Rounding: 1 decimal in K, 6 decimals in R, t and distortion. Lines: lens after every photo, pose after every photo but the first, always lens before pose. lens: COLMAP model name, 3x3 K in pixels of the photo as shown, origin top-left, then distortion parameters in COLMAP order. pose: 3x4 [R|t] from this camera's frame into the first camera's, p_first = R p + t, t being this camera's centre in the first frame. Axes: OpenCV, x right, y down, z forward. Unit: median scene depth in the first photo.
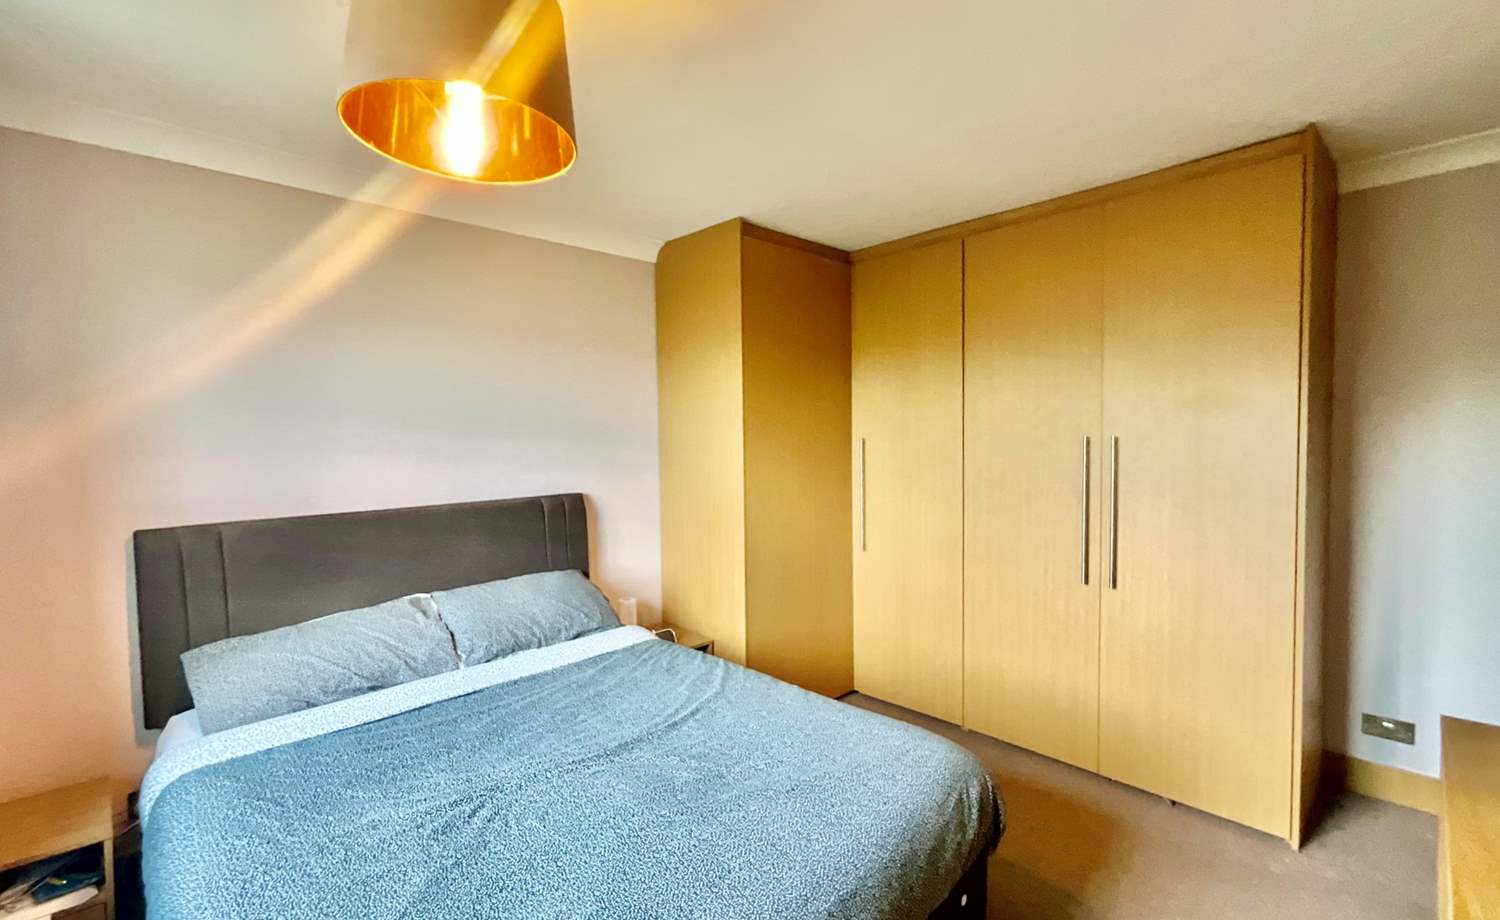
lens RADIAL K [[643.8, 0, 747.4], [0, 643.8, 461.3], [0, 0, 1]] dist [-0.000916, -0.000001]
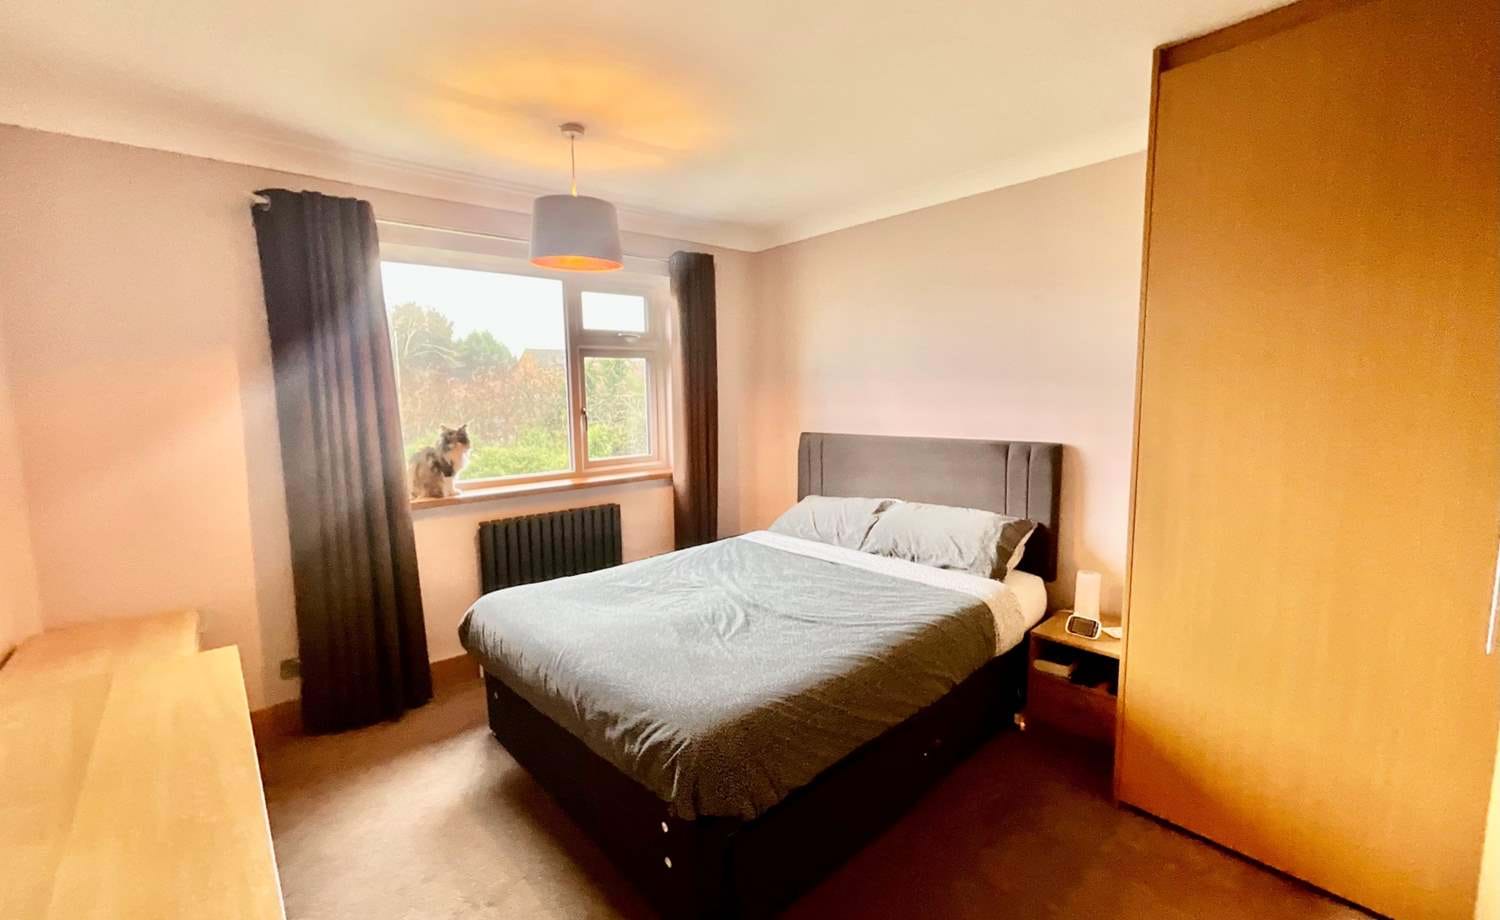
lens RADIAL K [[617.1, 0, 744.0], [0, 617.1, 457.1], [0, 0, 1]] dist [0.000813, -0.000111]
pose [[-0.024751, 0.123638, -0.992019, 0.913383], [-0.021699, 0.992022, 0.124180, -0.045605], [0.999458, 0.024599, -0.021871, 0.808398]]
